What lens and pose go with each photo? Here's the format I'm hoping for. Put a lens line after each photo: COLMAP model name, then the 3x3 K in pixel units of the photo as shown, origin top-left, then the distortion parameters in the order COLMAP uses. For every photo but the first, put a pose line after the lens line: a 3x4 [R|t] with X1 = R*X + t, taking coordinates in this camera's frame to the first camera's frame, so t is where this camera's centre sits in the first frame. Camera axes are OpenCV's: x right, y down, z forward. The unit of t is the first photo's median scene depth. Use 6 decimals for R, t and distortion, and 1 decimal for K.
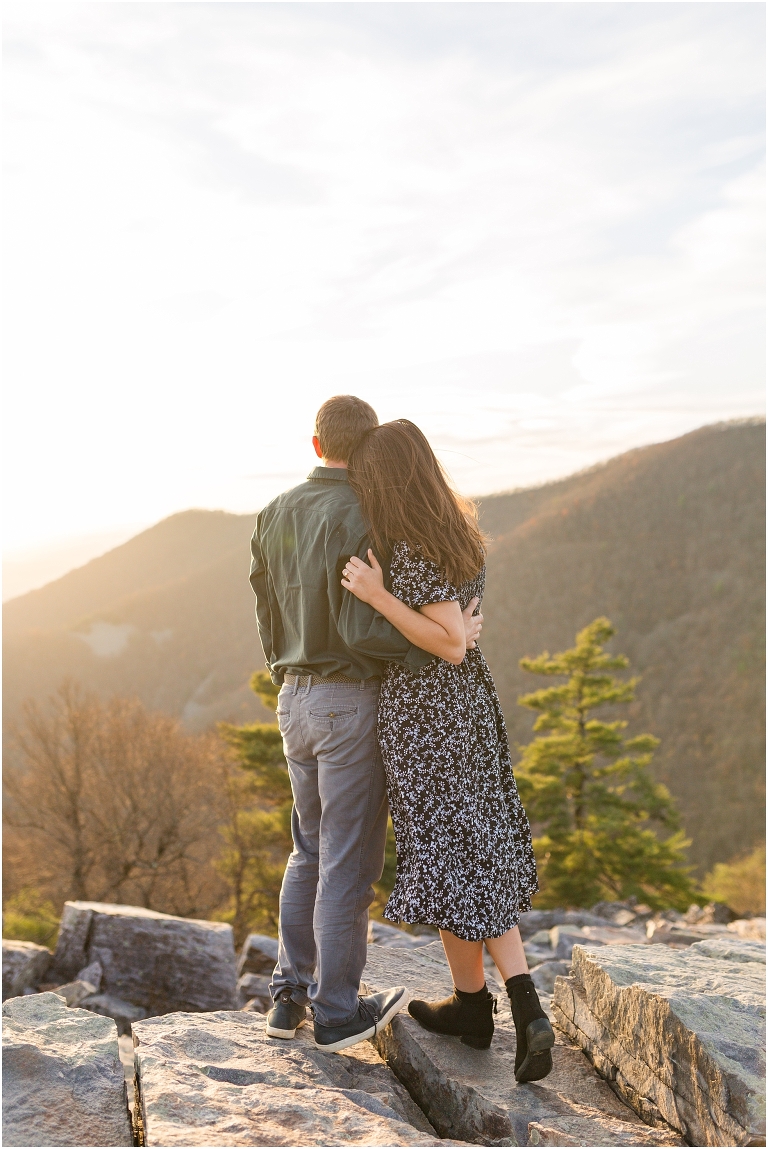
lens RADIAL K [[1078.2, 0, 384.0], [0, 1078.2, 574.5], [0, 0, 1]] dist [-0.006825, 0.020977]
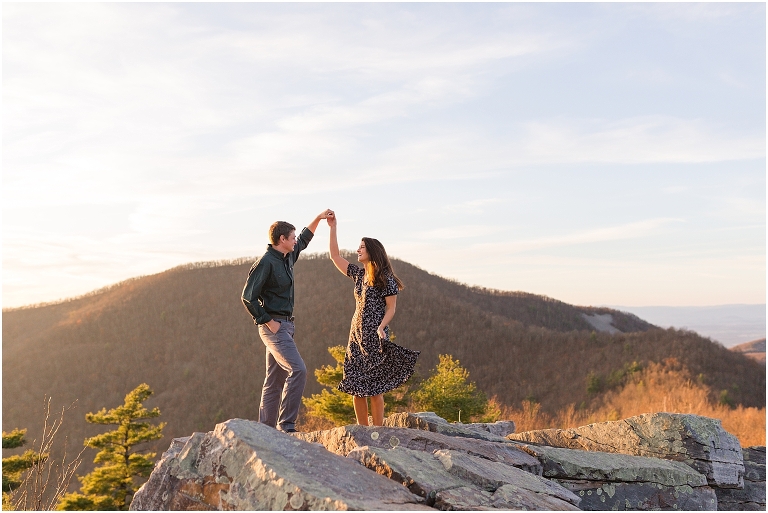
lens RADIAL K [[717.4, 0, 384.0], [0, 717.4, 256.5], [0, 0, 1]] dist [-0.002024, 0.002459]
pose [[0.842012, 0.065098, 0.535516, -0.076508], [0.016115, 0.989214, -0.145588, 0.016574], [-0.539218, 0.131217, 0.831881, -0.068209]]
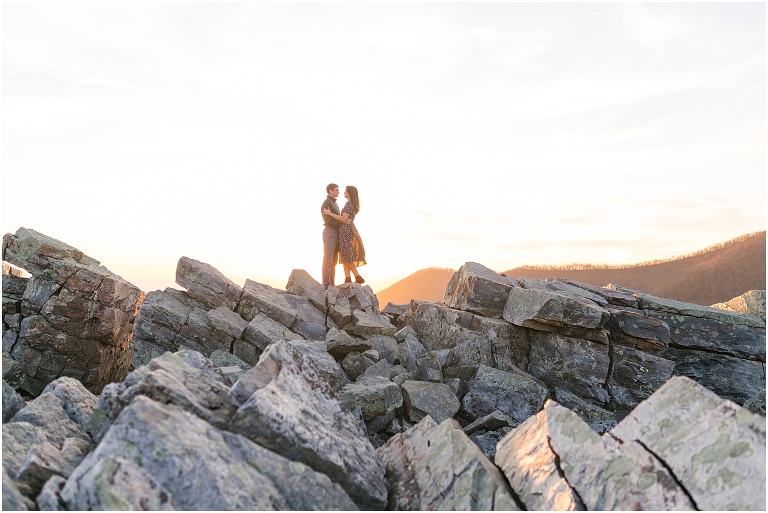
lens RADIAL K [[718.4, 0, 384.0], [0, 718.4, 256.5], [0, 0, 1]] dist [-0.001285, 0.005893]
pose [[0.970568, 0.031677, -0.238735, -0.005384], [-0.050412, 0.996073, -0.072781, 0.045468], [0.235492, 0.082674, 0.968353, -0.285648]]
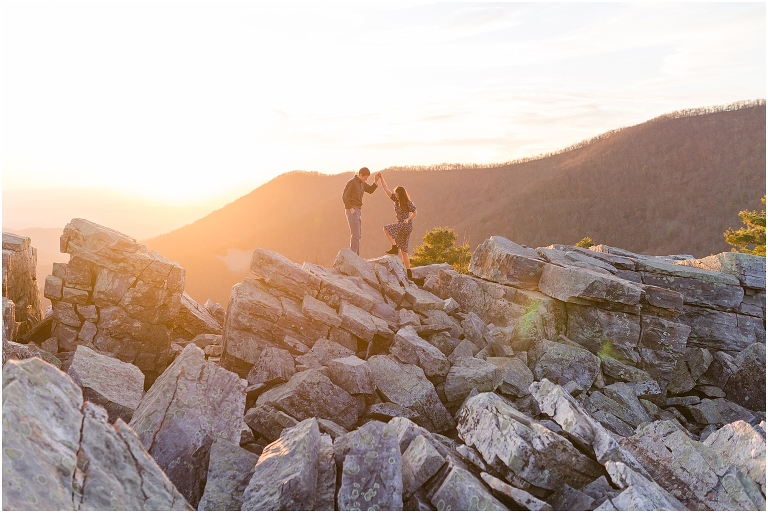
lens RADIAL K [[763.4, 0, 359.5], [0, 763.4, 239.8], [0, 0, 1]] dist [-0.001083, 0.008221]
pose [[0.996050, 0.020697, -0.086344, -0.075956], [-0.018288, 0.999424, 0.028591, 0.016154], [0.086886, -0.026899, 0.995855, -0.349043]]
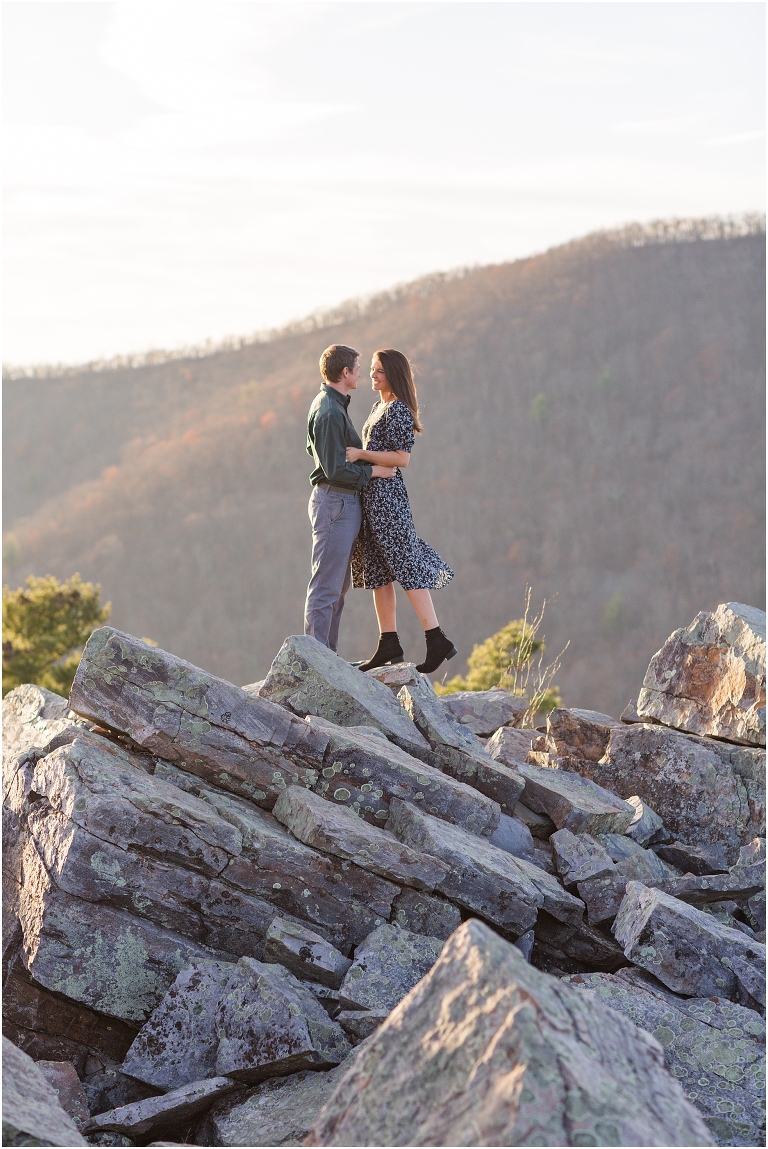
lens RADIAL K [[2658.2, 0, 384.0], [0, 2658.2, 574.5], [0, 0, 1]] dist [0.049714, 0.001191]
pose [[0.975421, 0.042122, 0.216285, -0.182120], [-0.043082, 0.999071, -0.000274, 0.021546], [-0.216096, -0.009050, 0.976330, -0.363434]]
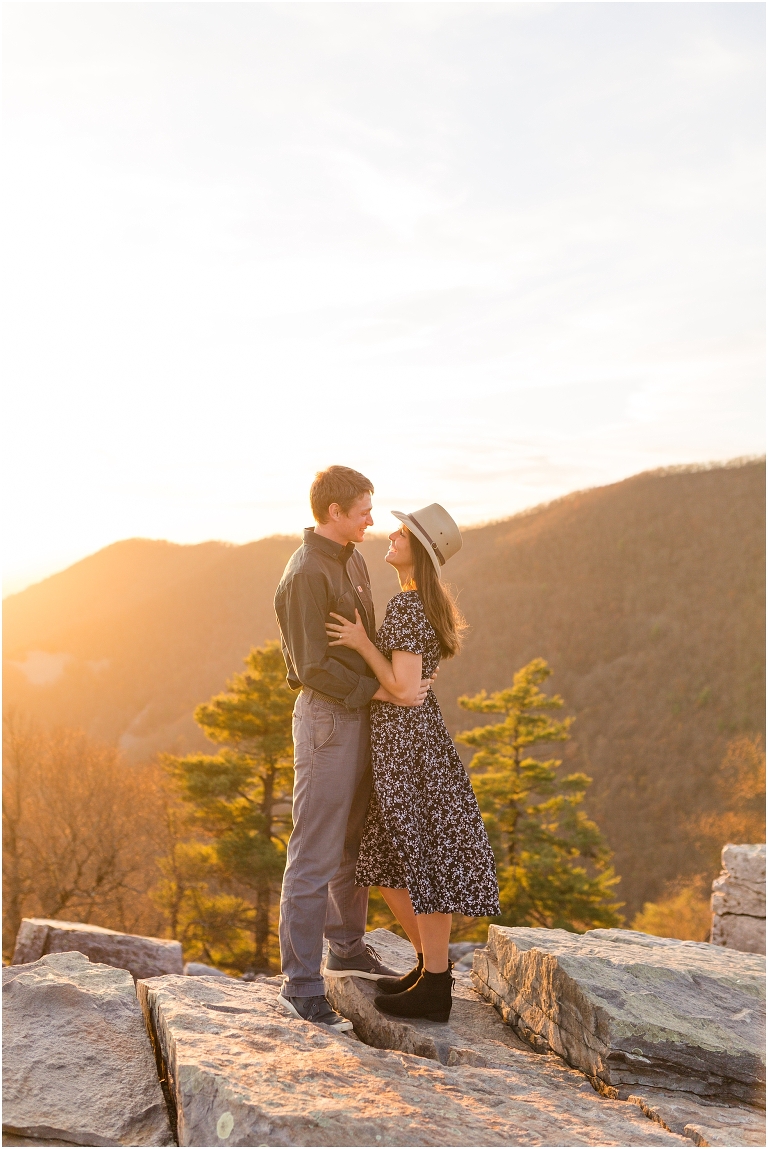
lens RADIAL K [[1075.8, 0, 384.0], [0, 1075.8, 574.5], [0, 0, 1]] dist [0.004519, -0.007313]
pose [[0.998202, 0.028325, 0.052829, -0.002189], [-0.026571, 0.999082, -0.033614, -0.001707], [-0.053732, 0.032150, 0.998038, -0.022842]]
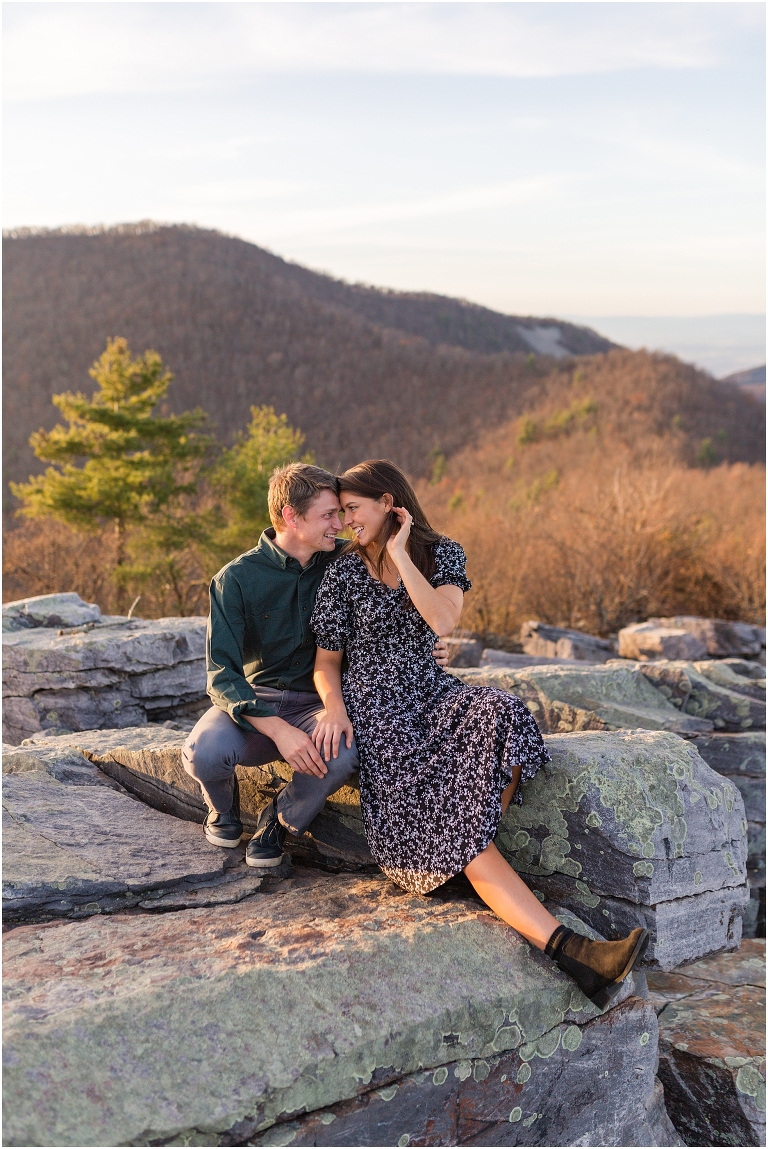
lens RADIAL K [[1078.2, 0, 384.0], [0, 1078.2, 574.5], [0, 0, 1]] dist [-0.006825, 0.020977]
pose [[0.753085, -0.122976, 0.646328, 0.017963], [0.021453, 0.986444, 0.162693, 0.004122], [-0.657574, -0.108655, 0.745514, -0.006278]]
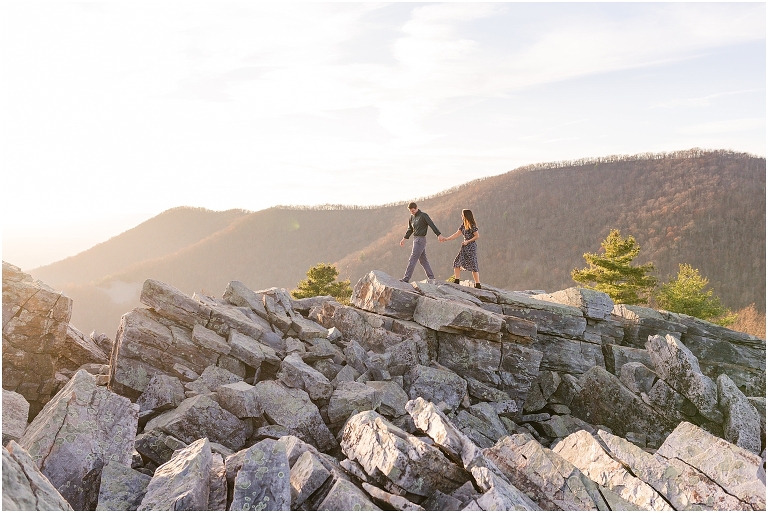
lens RADIAL K [[718.4, 0, 384.0], [0, 718.4, 256.5], [0, 0, 1]] dist [-0.001285, 0.005893]
pose [[0.993971, 0.036854, 0.103264, -0.077330], [-0.036776, 0.999320, -0.002656, 0.017098], [-0.103292, -0.001158, 0.994650, -0.353067]]
